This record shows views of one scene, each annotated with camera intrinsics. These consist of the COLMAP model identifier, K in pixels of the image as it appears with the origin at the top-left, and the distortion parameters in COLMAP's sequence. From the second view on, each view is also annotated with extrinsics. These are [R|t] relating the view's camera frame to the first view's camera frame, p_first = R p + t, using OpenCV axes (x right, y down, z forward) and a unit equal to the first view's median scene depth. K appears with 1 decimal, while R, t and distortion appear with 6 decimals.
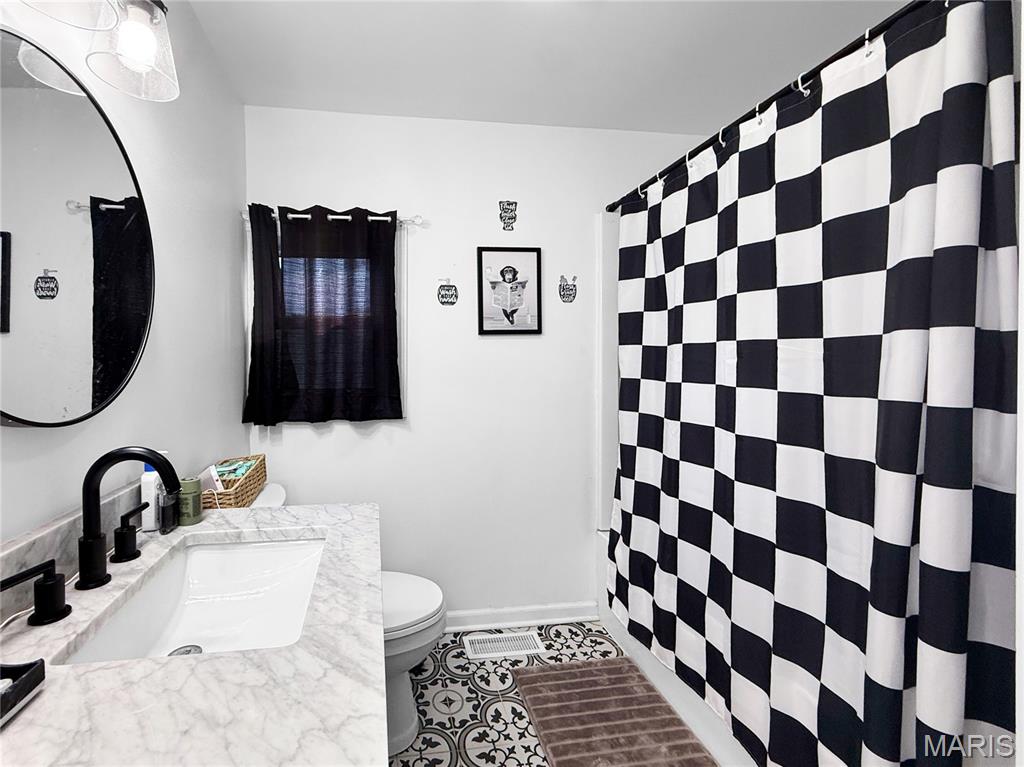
lens RADIAL K [[535.3, 0, 510.6], [0, 535.3, 405.1], [0, 0, 1]] dist [-0.005143, -0.000501]
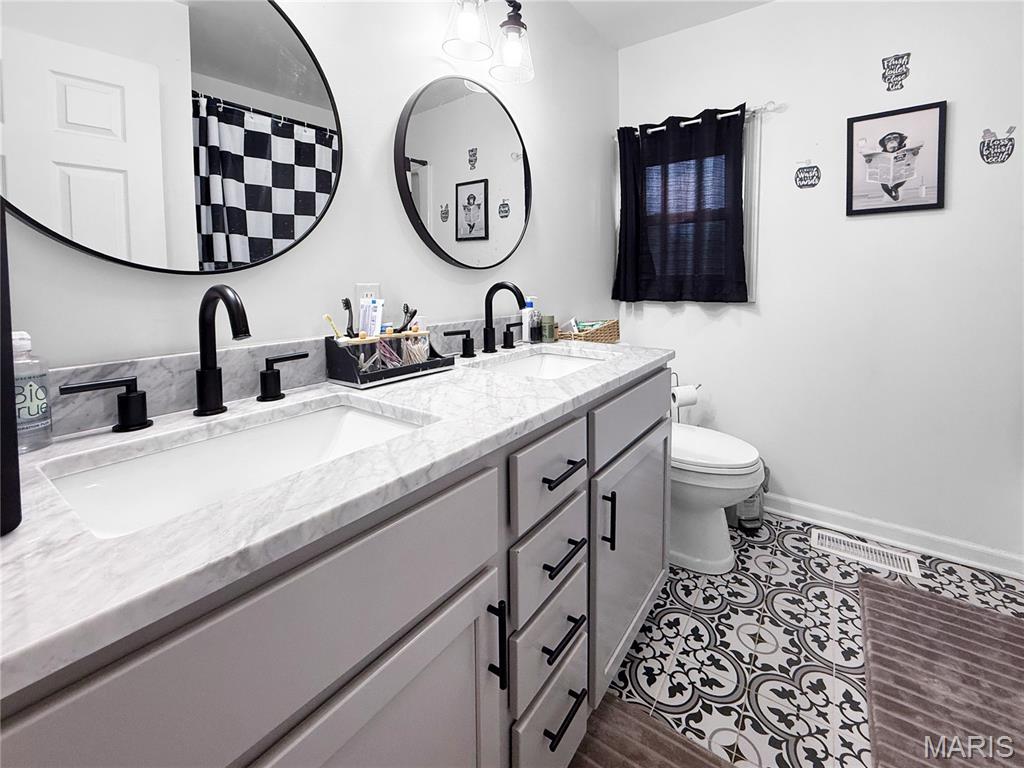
lens RADIAL K [[535.3, 0, 510.6], [0, 535.3, 405.6], [0, 0, 1]] dist [-0.005143, -0.000501]
pose [[0.697423, 0.131456, -0.704500, 0.264259], [-0.027945, 0.987274, 0.156557, 0.078047], [0.716114, -0.089499, 0.692221, -0.132879]]
